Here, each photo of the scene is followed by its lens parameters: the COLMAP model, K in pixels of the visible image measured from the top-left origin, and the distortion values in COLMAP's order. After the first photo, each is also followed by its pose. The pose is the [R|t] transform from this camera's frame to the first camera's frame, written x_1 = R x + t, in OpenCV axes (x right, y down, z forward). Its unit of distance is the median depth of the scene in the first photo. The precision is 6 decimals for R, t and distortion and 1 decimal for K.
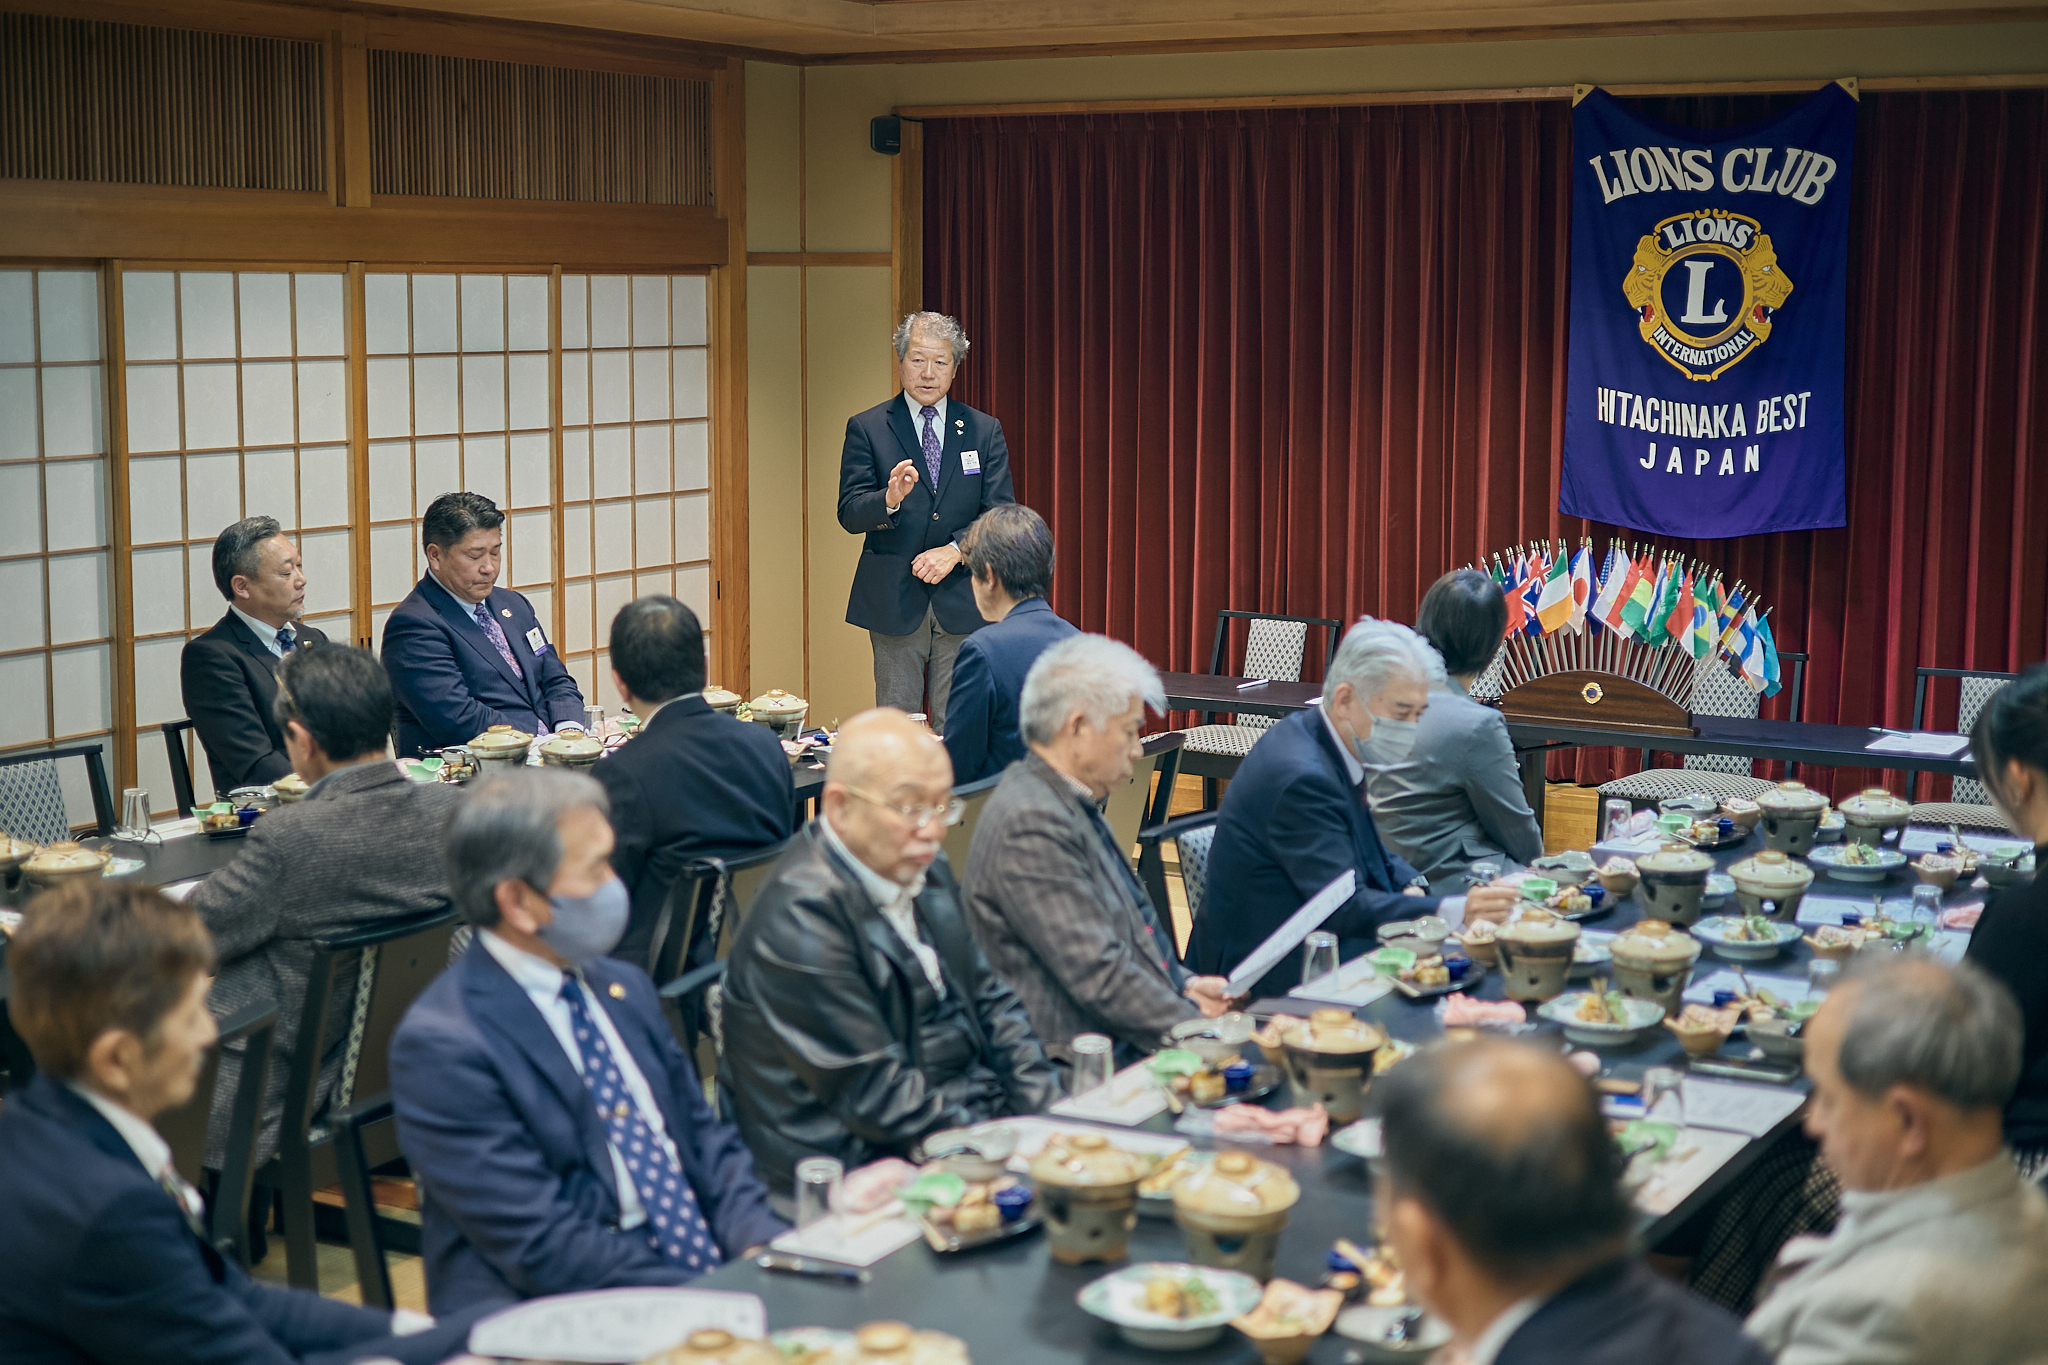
lens RADIAL K [[2947.7, 0, 1024.0], [0, 2947.7, 682.5], [0, 0, 1]] dist [0.033098, -0.122567]
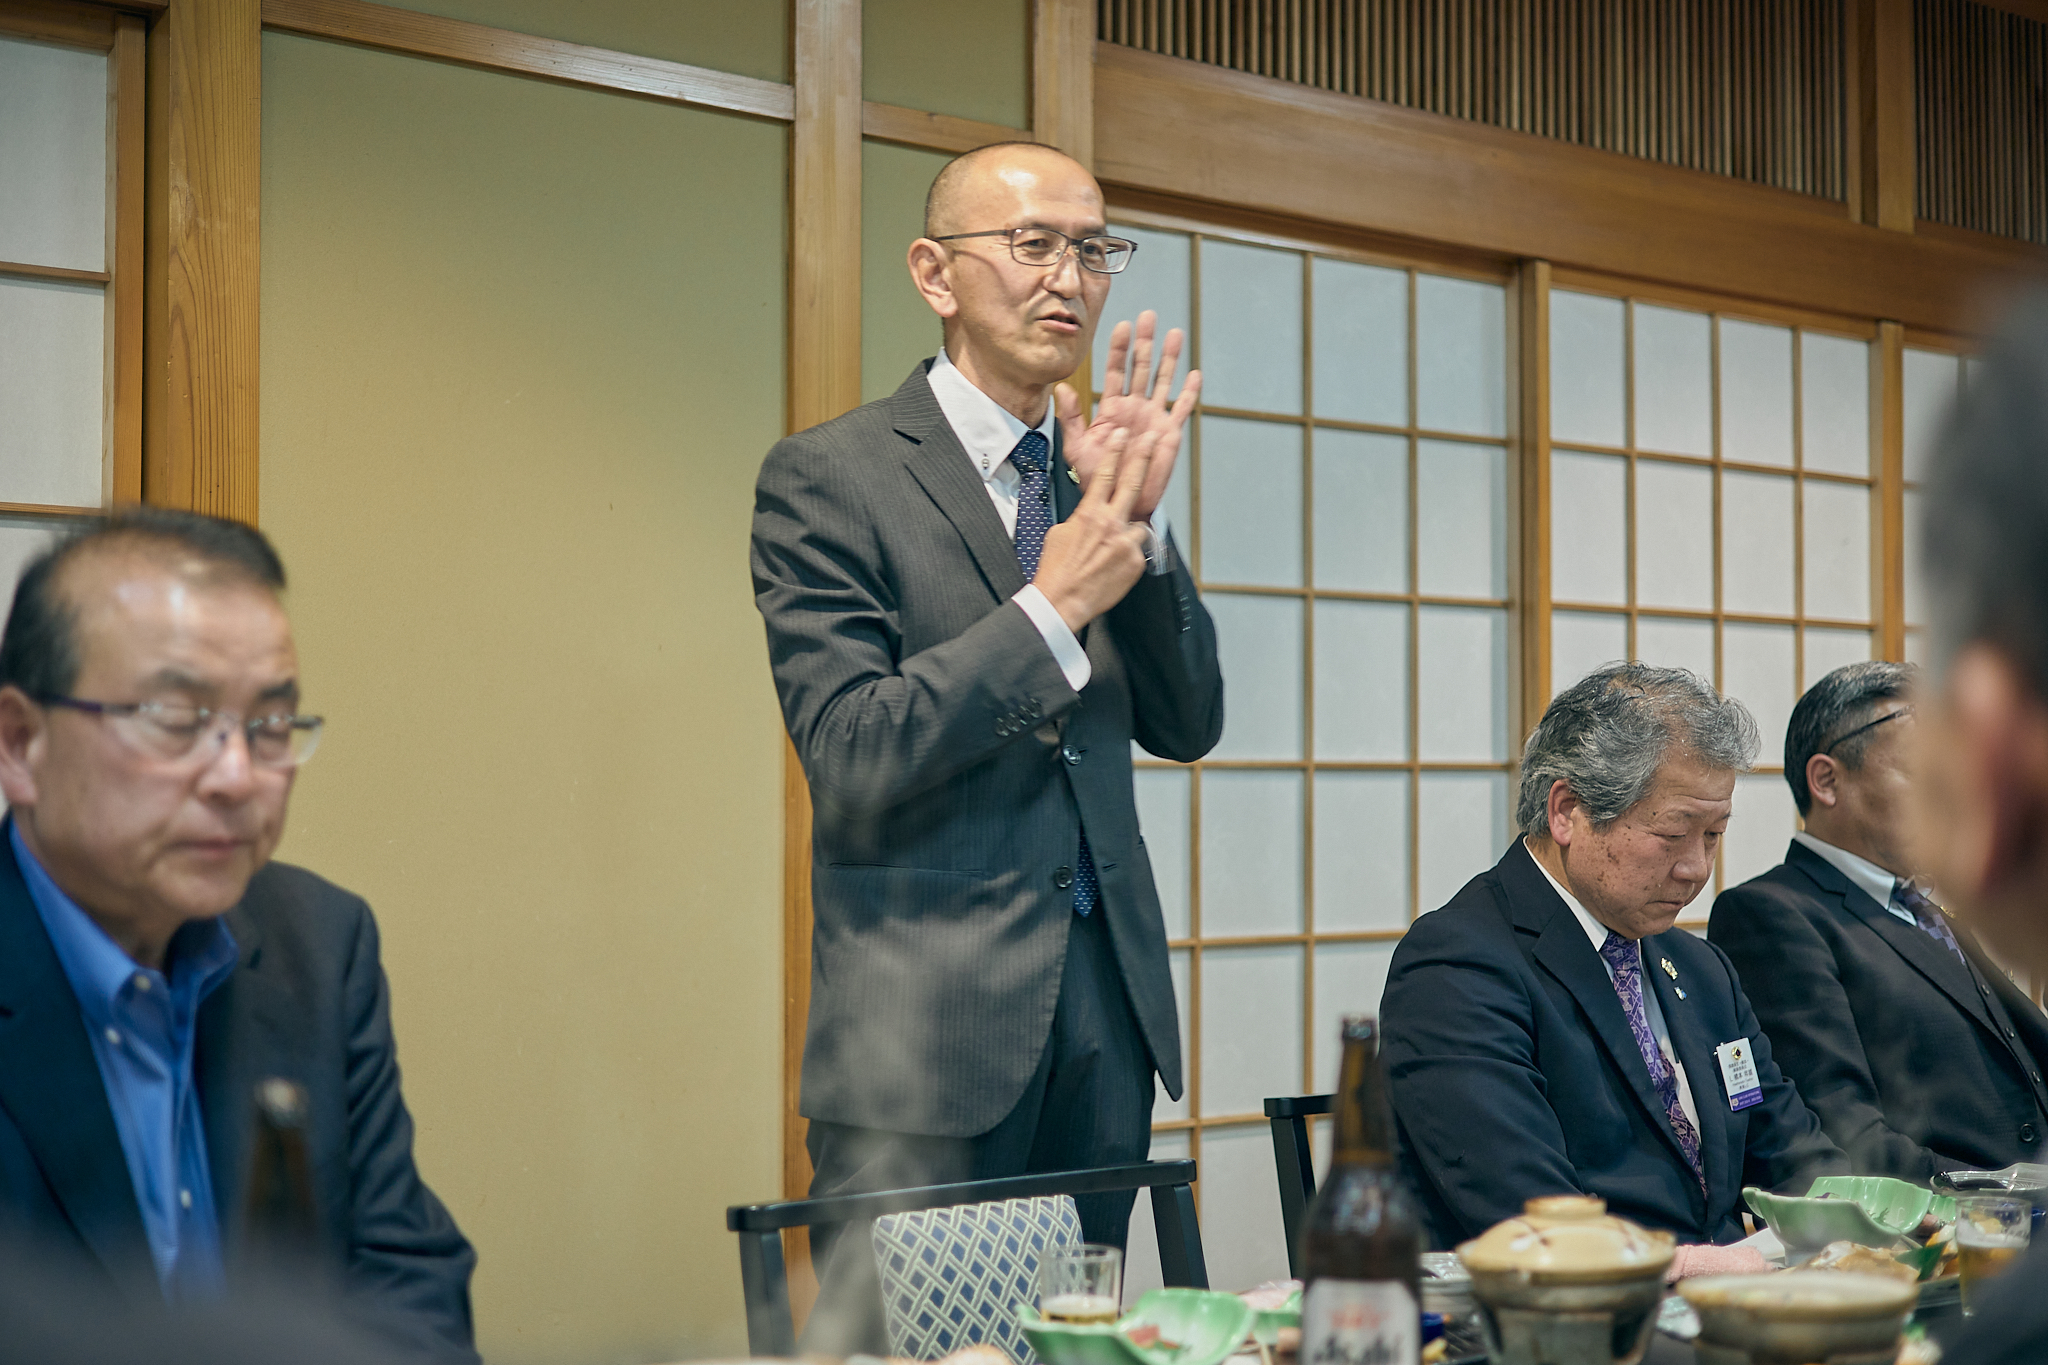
lens RADIAL K [[3043.5, 0, 1031.2], [0, 3043.5, 688.2], [0, 0, 1]] dist [0.030277, -0.118411]
pose [[0.938944, -0.008908, -0.343956, -0.172298], [-0.048164, 0.986419, -0.157026, 0.032412], [0.340684, 0.164005, 0.925763, 0.376175]]
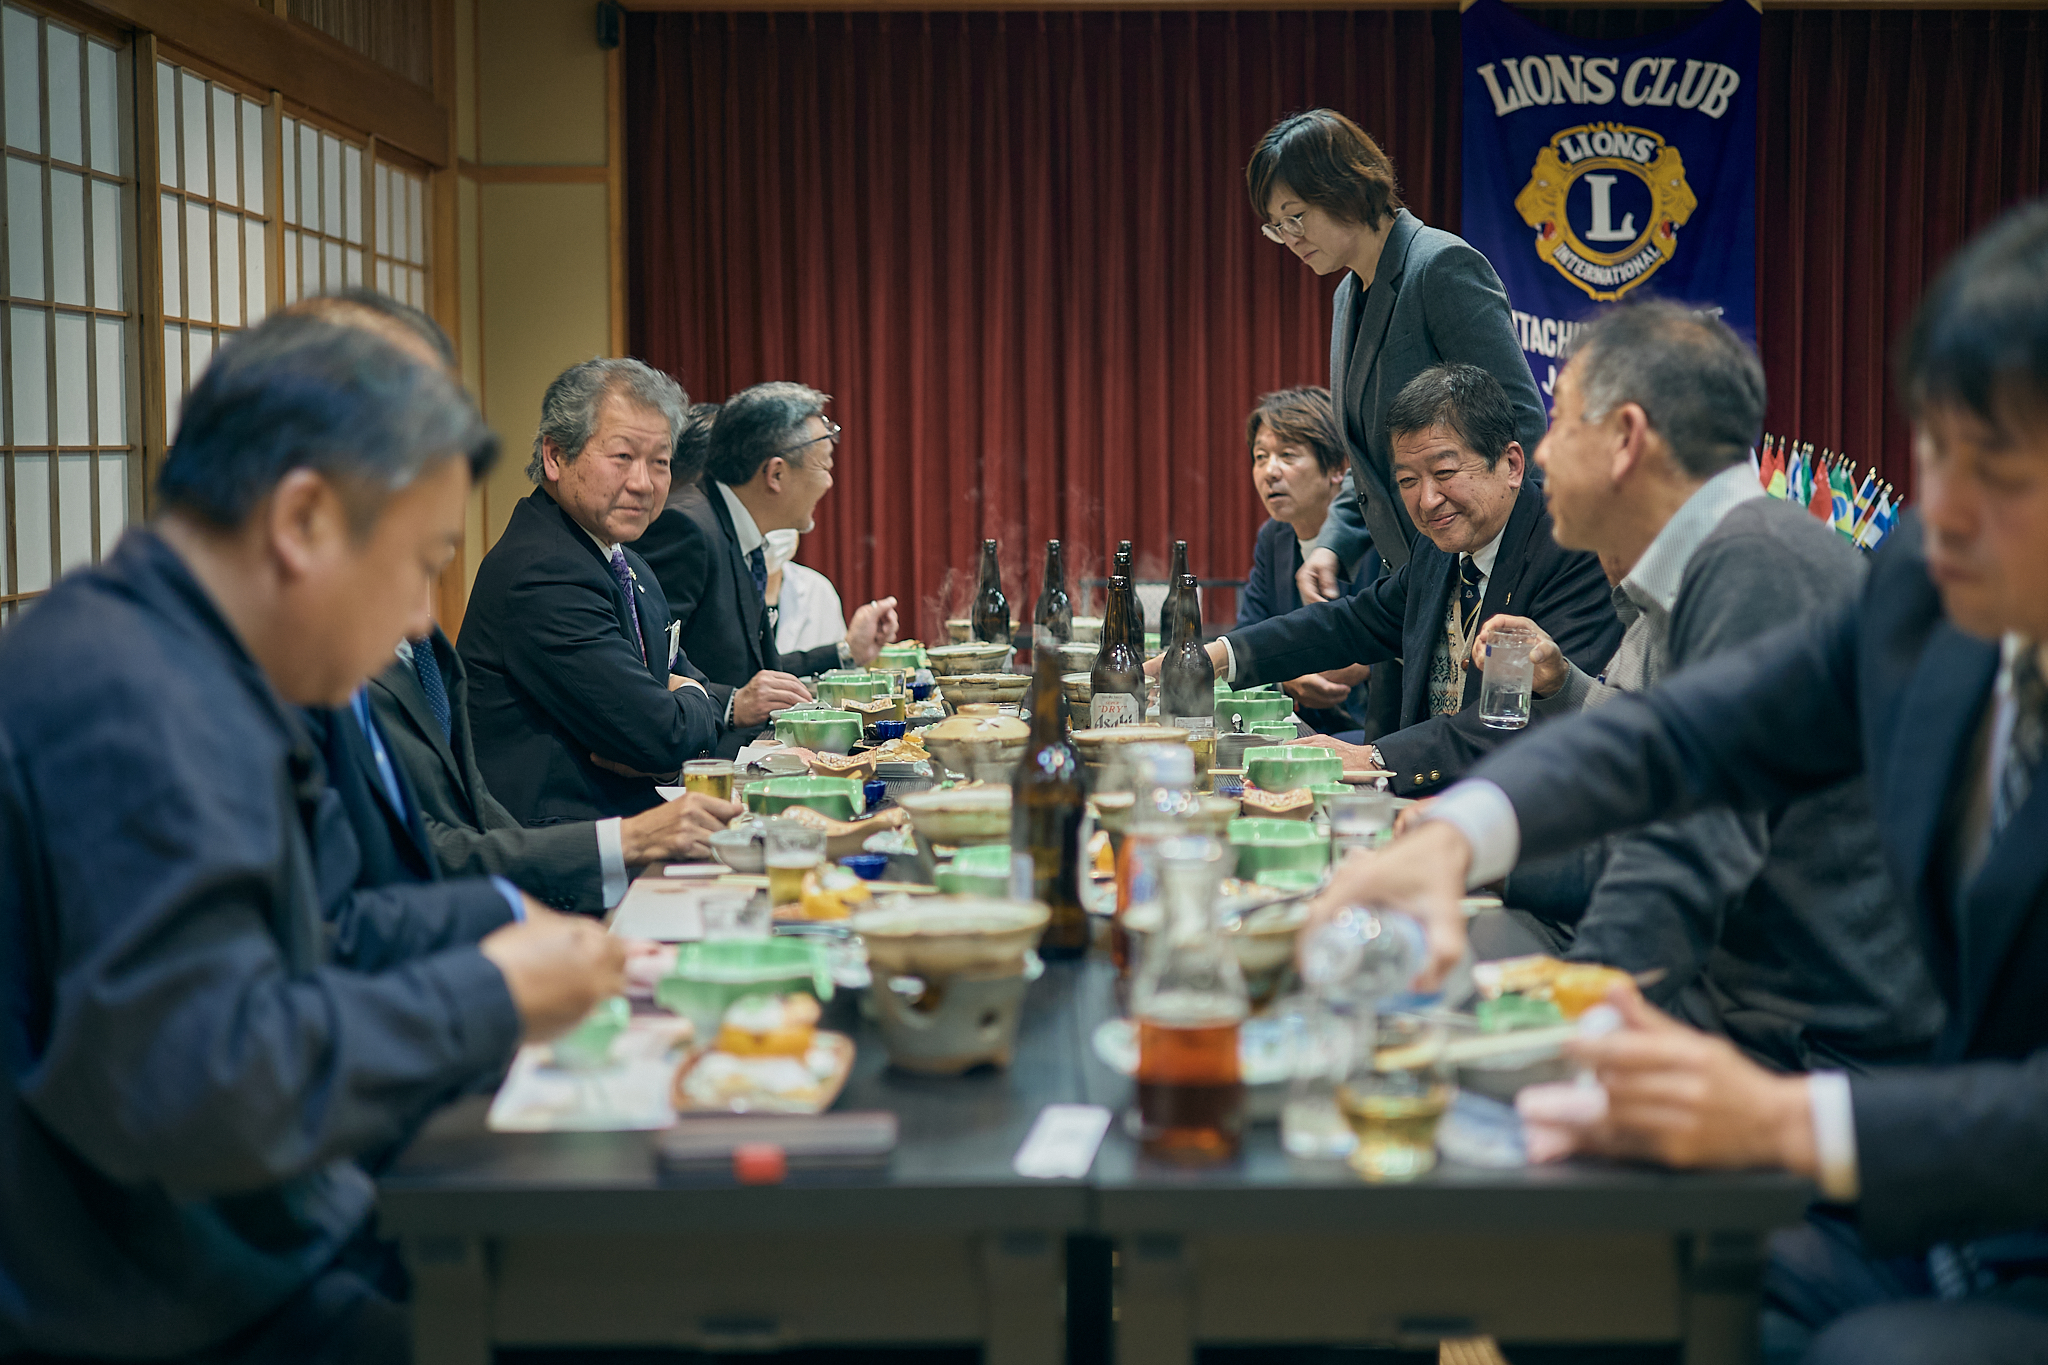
lens RADIAL K [[3043.5, 0, 1031.2], [0, 3043.5, 688.2], [0, 0, 1]] dist [0.030277, -0.118411]
pose [[0.871678, -0.042869, 0.488201, -0.426851], [0.070533, 0.996770, -0.038409, 0.049061], [-0.484977, 0.067914, 0.871886, 0.236455]]
